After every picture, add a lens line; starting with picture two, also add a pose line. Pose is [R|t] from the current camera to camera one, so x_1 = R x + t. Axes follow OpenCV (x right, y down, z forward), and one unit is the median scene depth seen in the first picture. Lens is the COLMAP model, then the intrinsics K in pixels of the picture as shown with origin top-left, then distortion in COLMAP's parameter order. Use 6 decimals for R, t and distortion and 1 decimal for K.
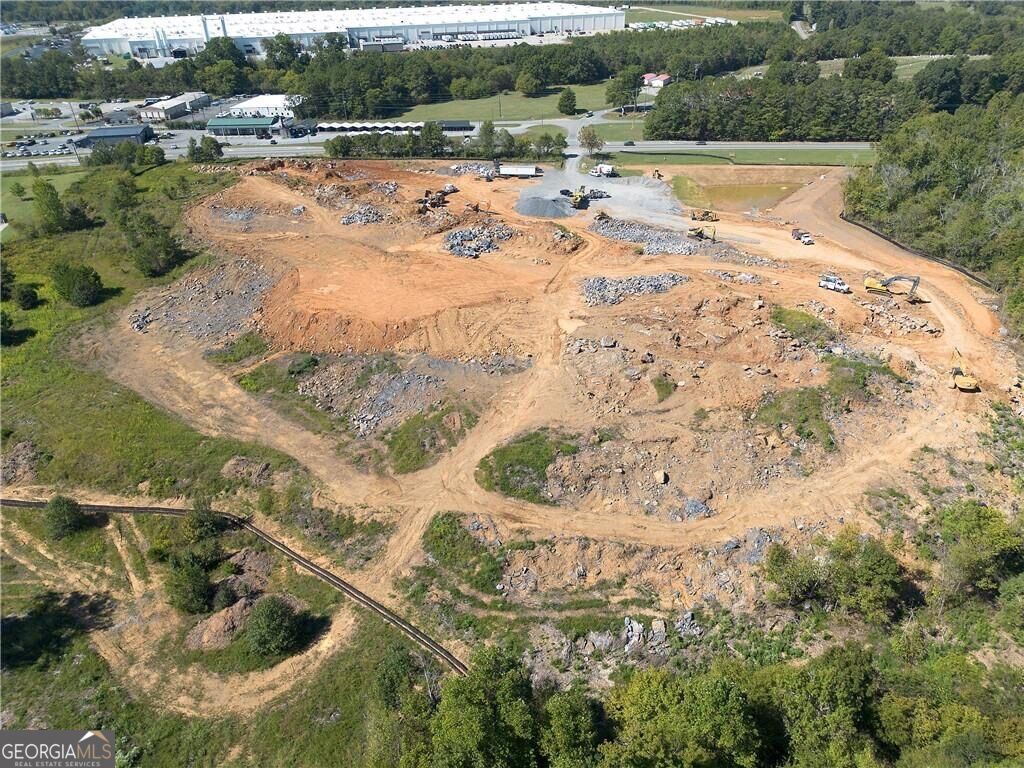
lens RADIAL K [[726.9, 0, 513.9], [0, 726.9, 384.6], [0, 0, 1]] dist [0.068522, -0.061361]
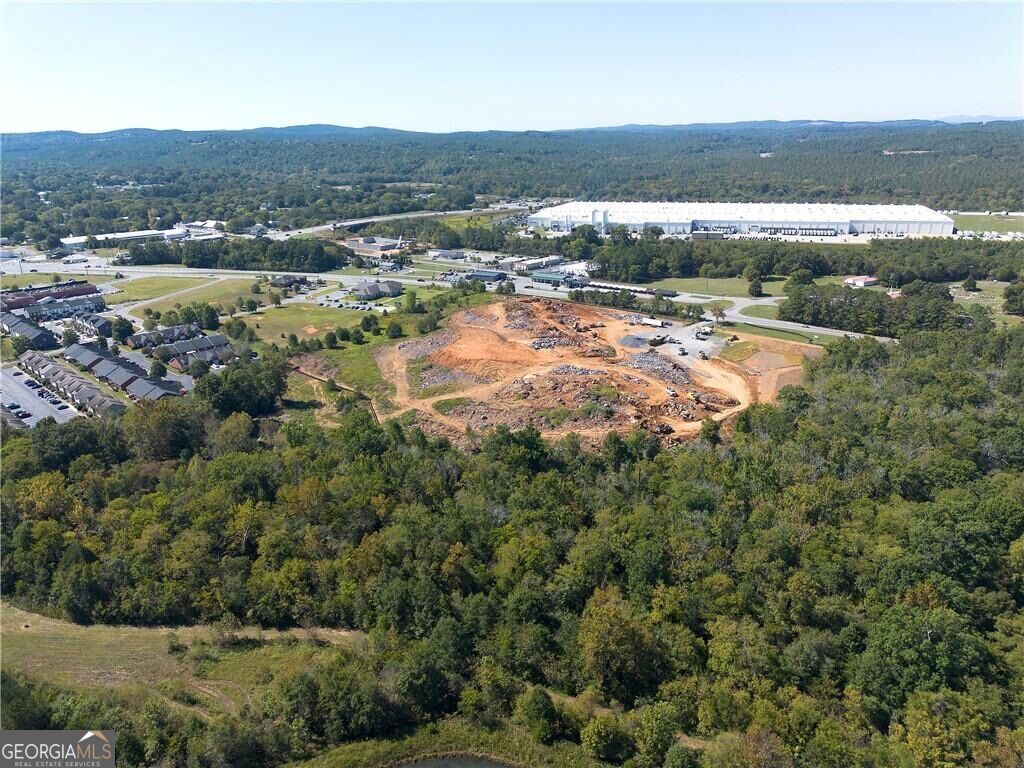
lens RADIAL K [[726.9, 0, 508.2], [0, 726.9, 384.9], [0, 0, 1]] dist [0.068522, -0.061361]
pose [[0.799997, 0.200778, -0.565415, 0.852894], [-0.306018, 0.947105, -0.096665, 0.117685], [0.516099, 0.250359, 0.819123, -0.569152]]
